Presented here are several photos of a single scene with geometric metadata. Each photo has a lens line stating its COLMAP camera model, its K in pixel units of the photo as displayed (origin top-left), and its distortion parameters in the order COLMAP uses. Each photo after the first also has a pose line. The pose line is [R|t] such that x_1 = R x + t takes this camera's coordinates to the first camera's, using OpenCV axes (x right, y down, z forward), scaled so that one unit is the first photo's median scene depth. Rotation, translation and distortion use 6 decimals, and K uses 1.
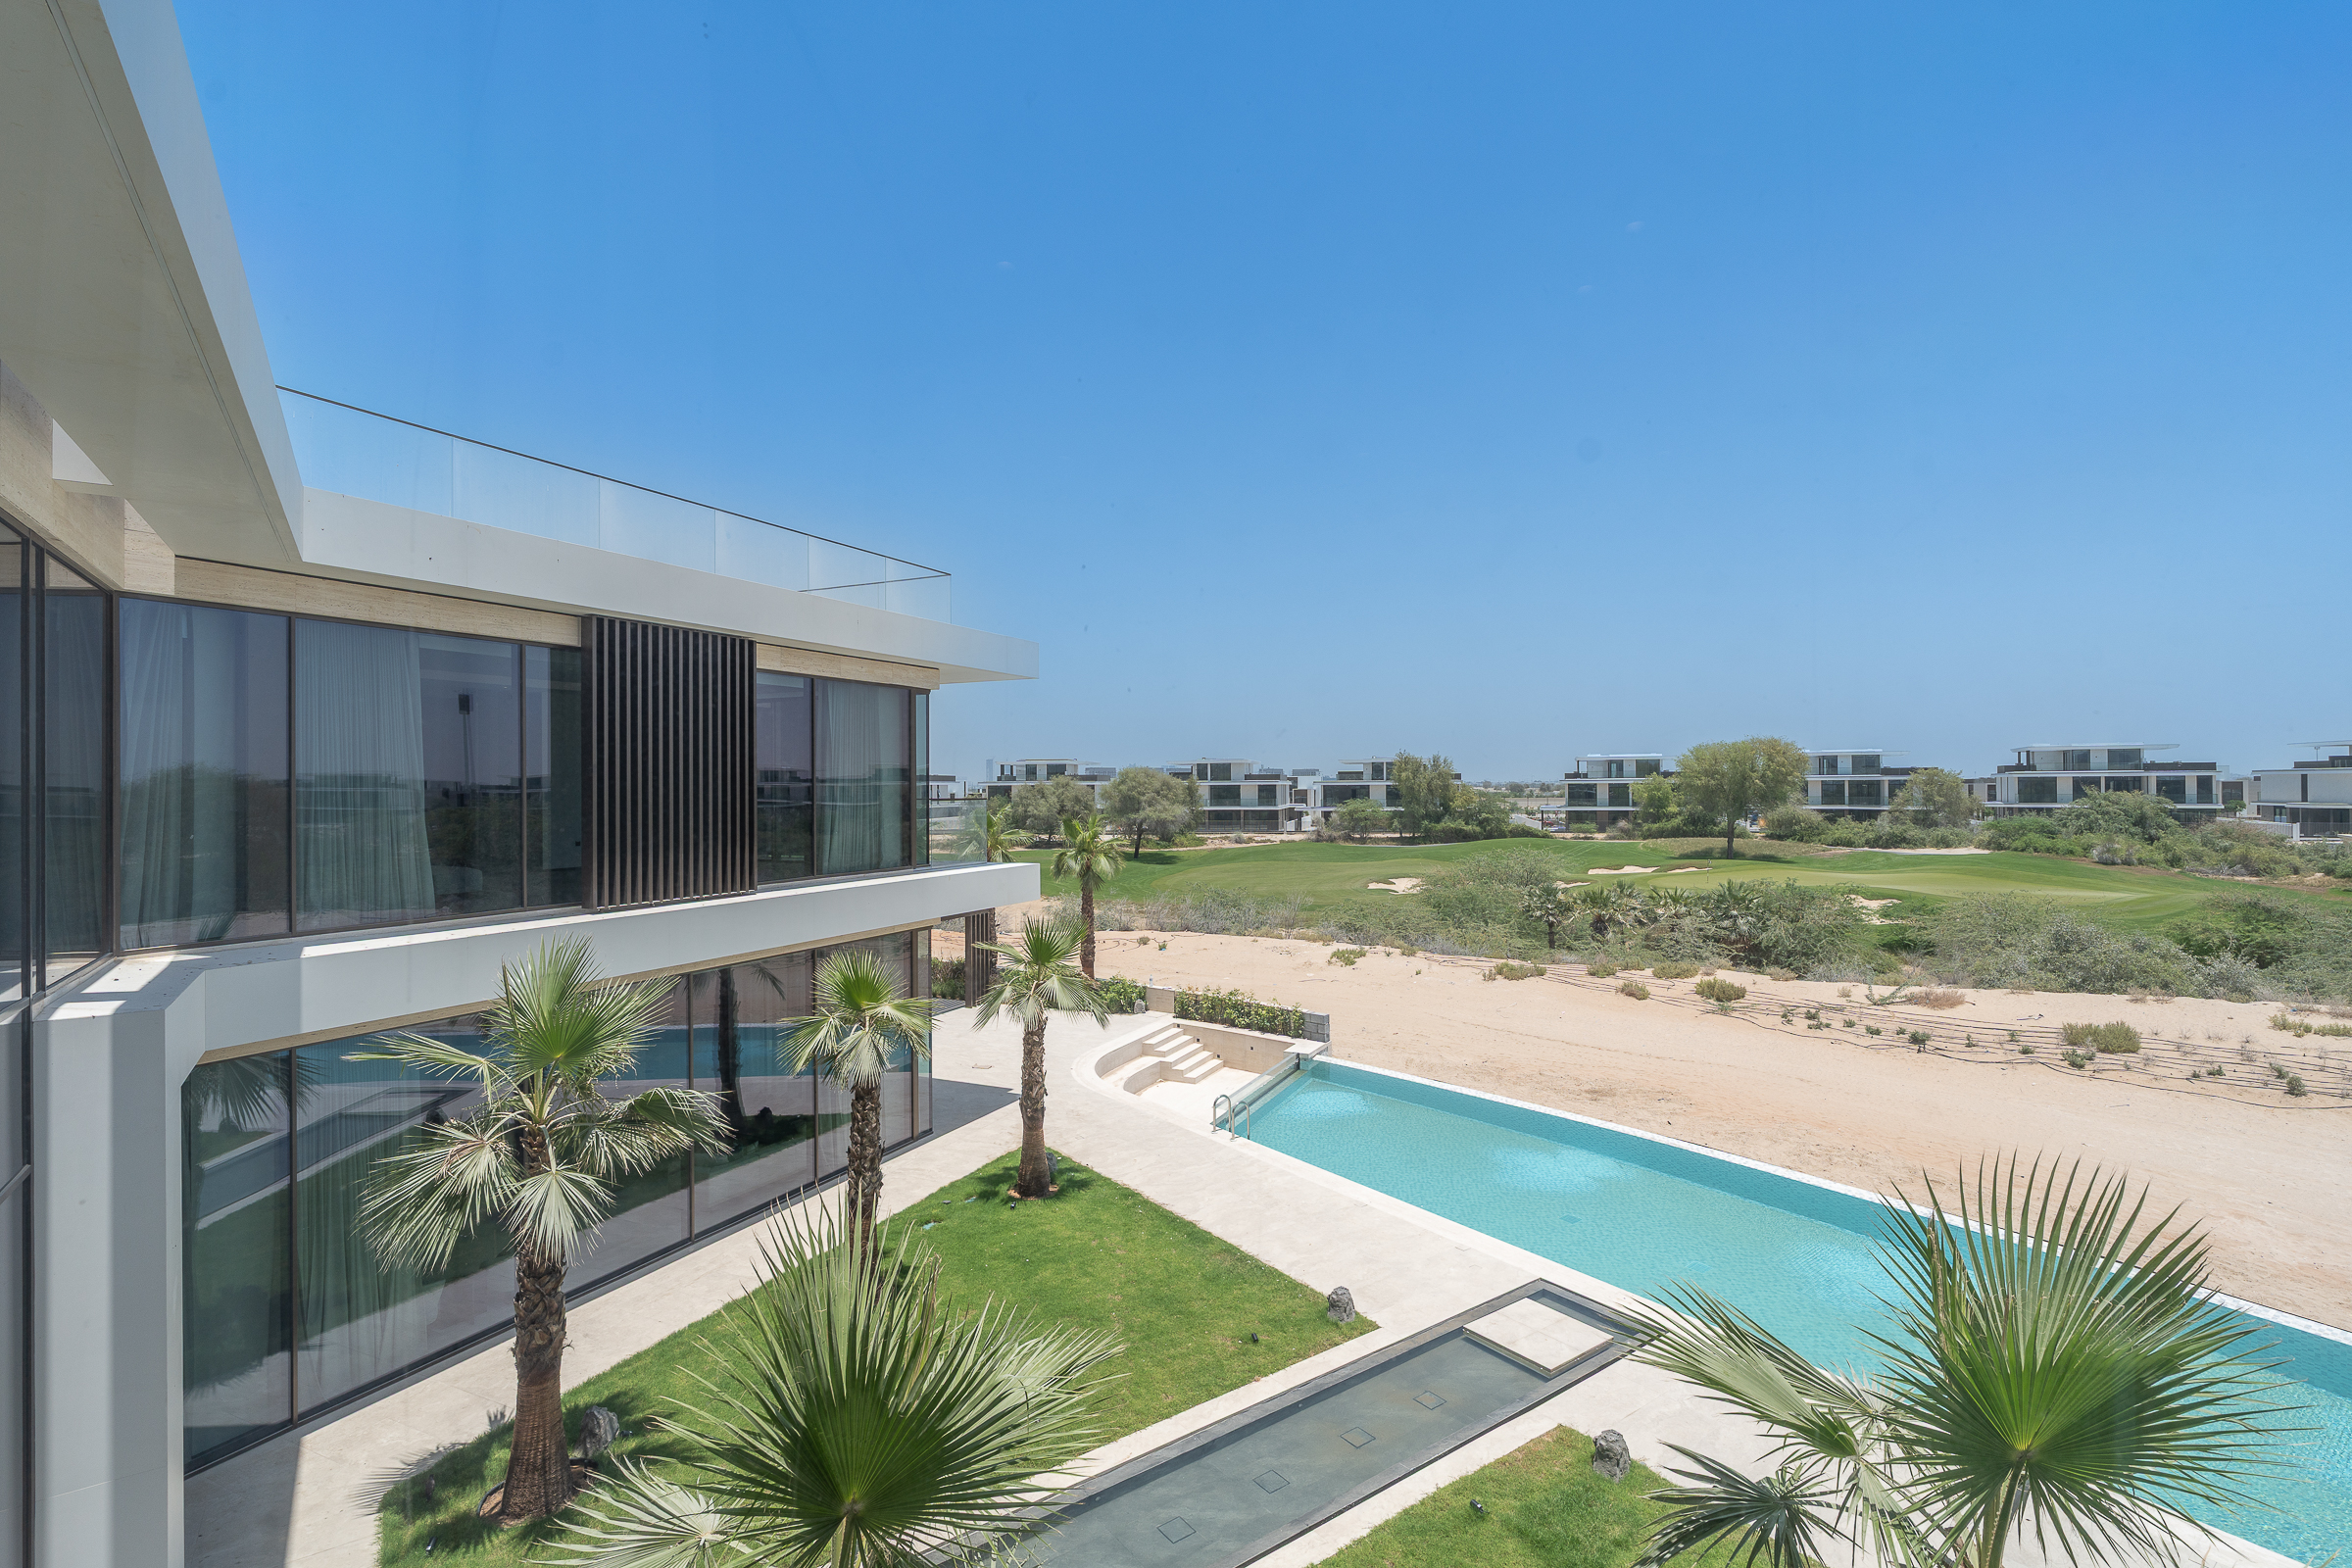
lens RADIAL K [[1101.9, 0, 1173.3], [0, 1101.9, 760.5], [0, 0, 1]] dist [0.001650, 0.000082]
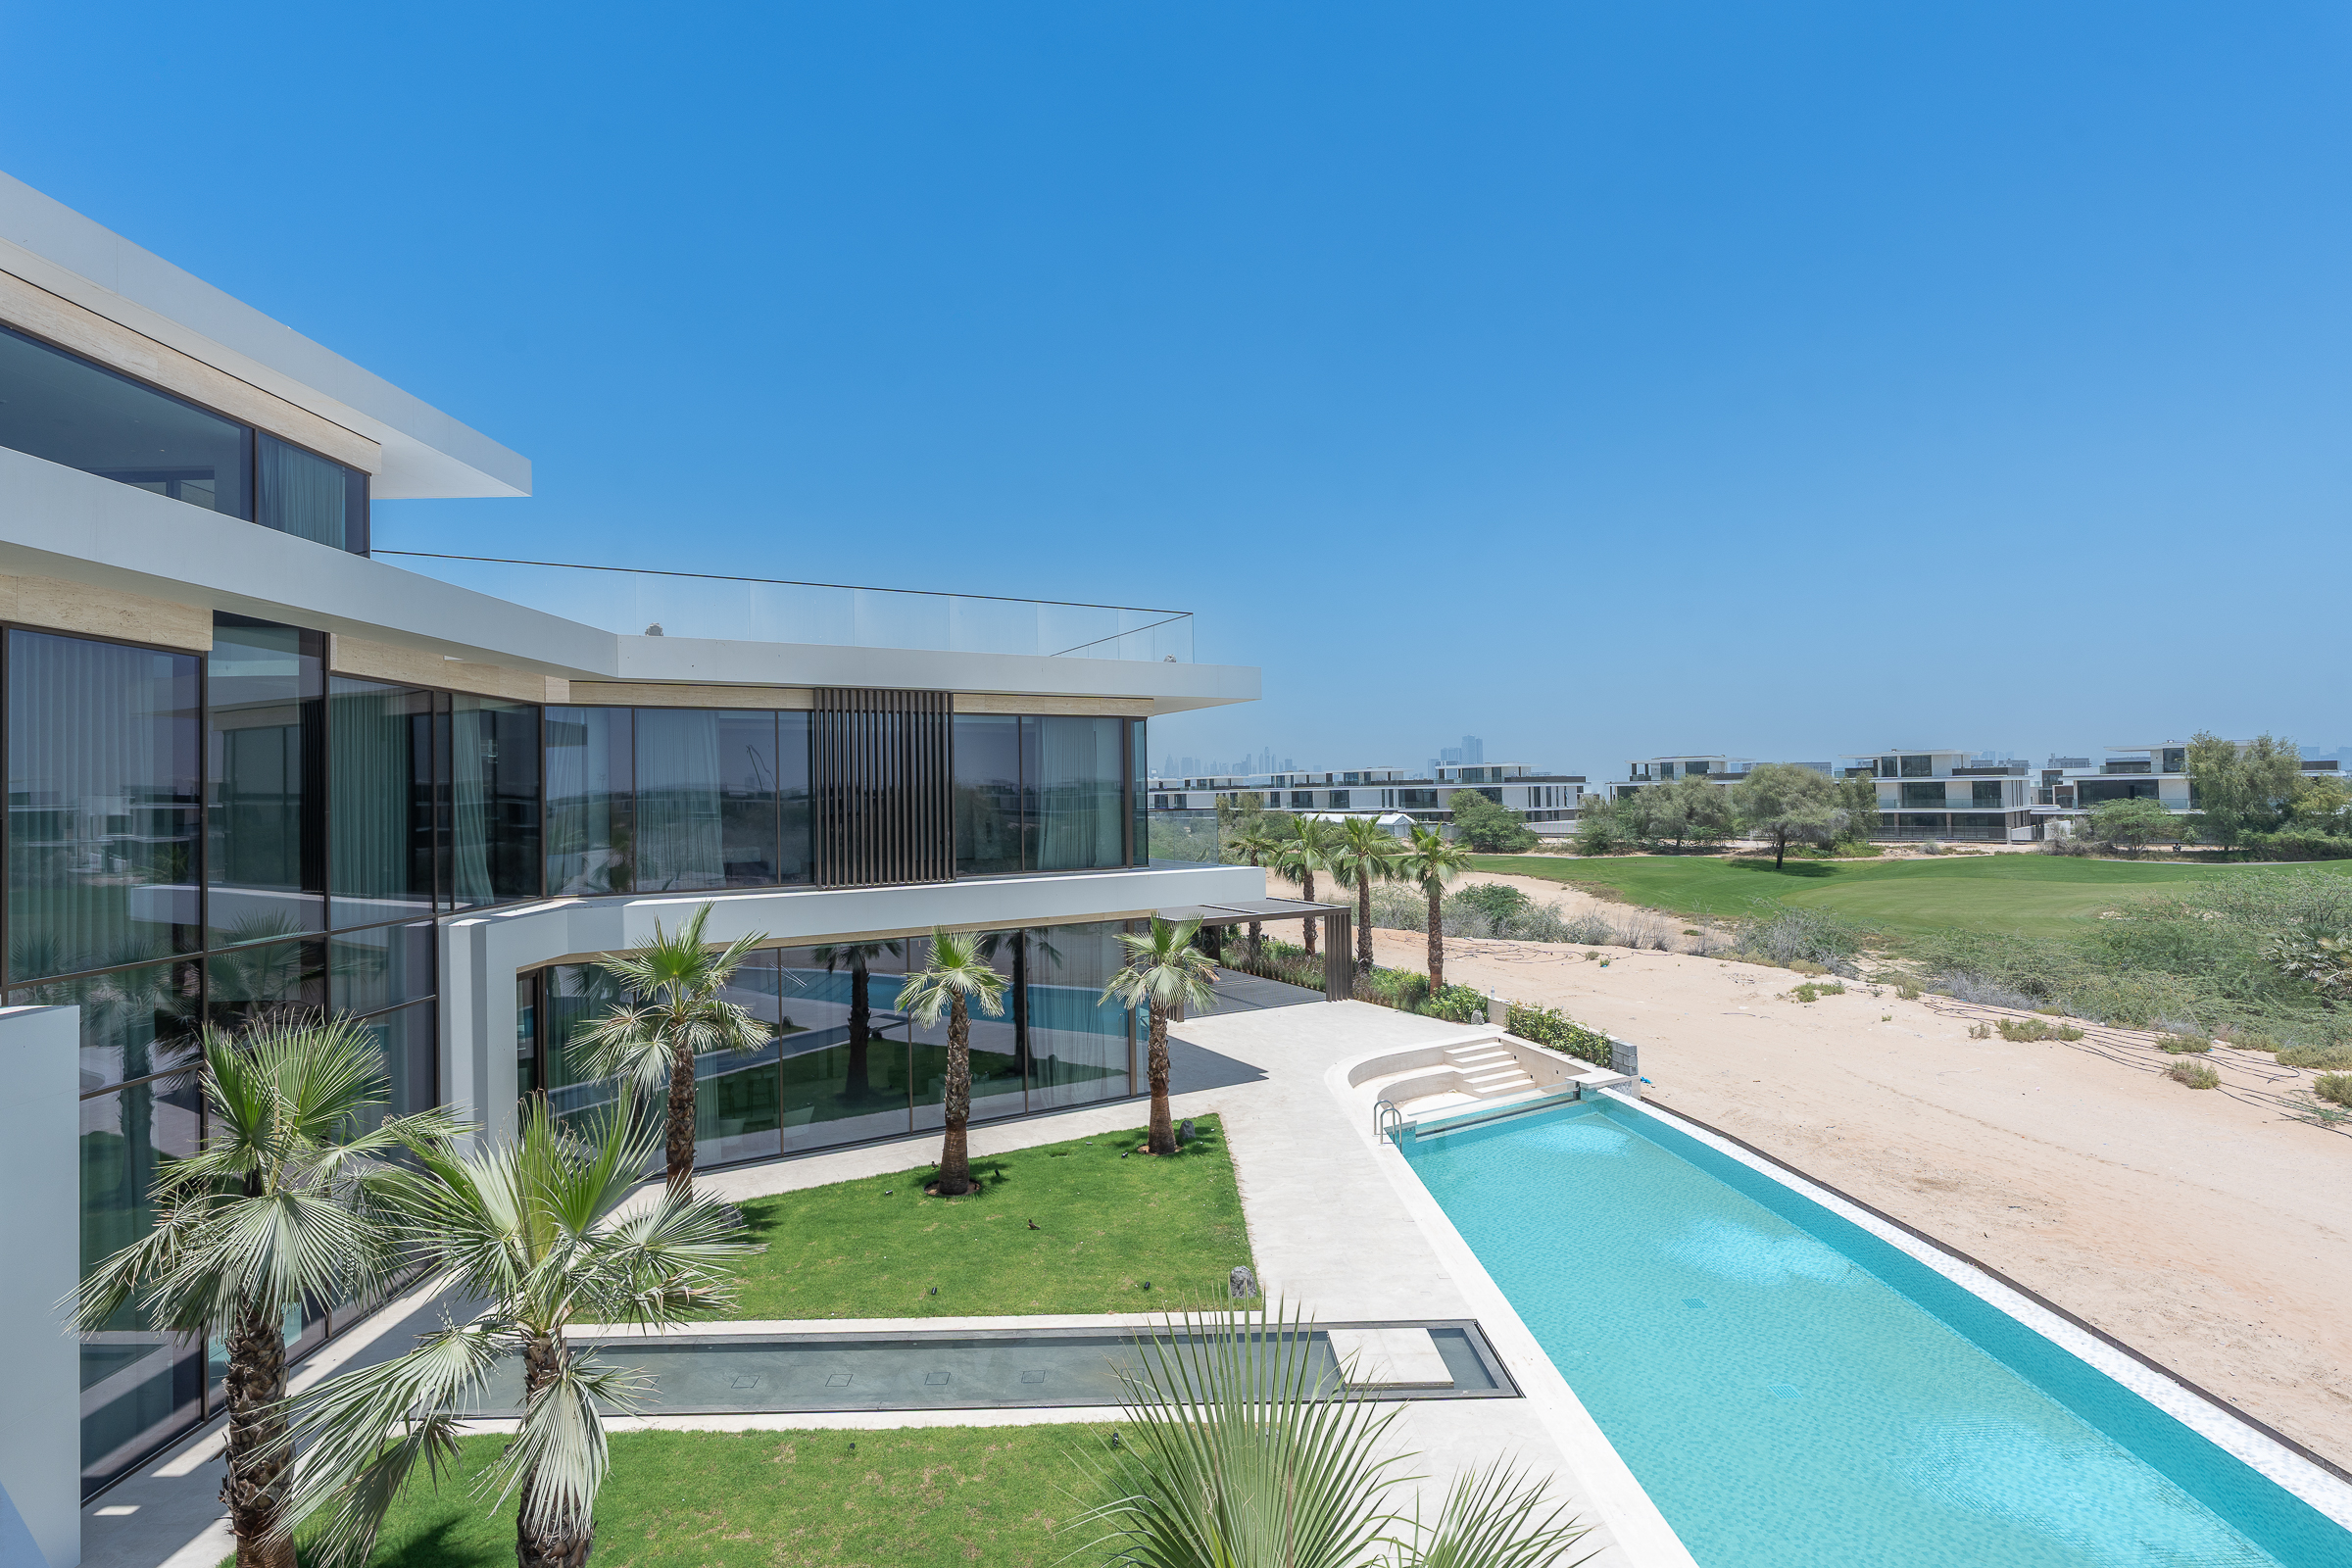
lens RADIAL K [[1101.9, 0, 1144.6], [0, 1101.9, 746.4], [0, 0, 1]] dist [0.001650, 0.000082]
pose [[0.808033, -0.033300, -0.588196, 0.289275], [0.025355, 0.999442, -0.021751, -0.003906], [0.588592, 0.002662, 0.808426, 0.027525]]
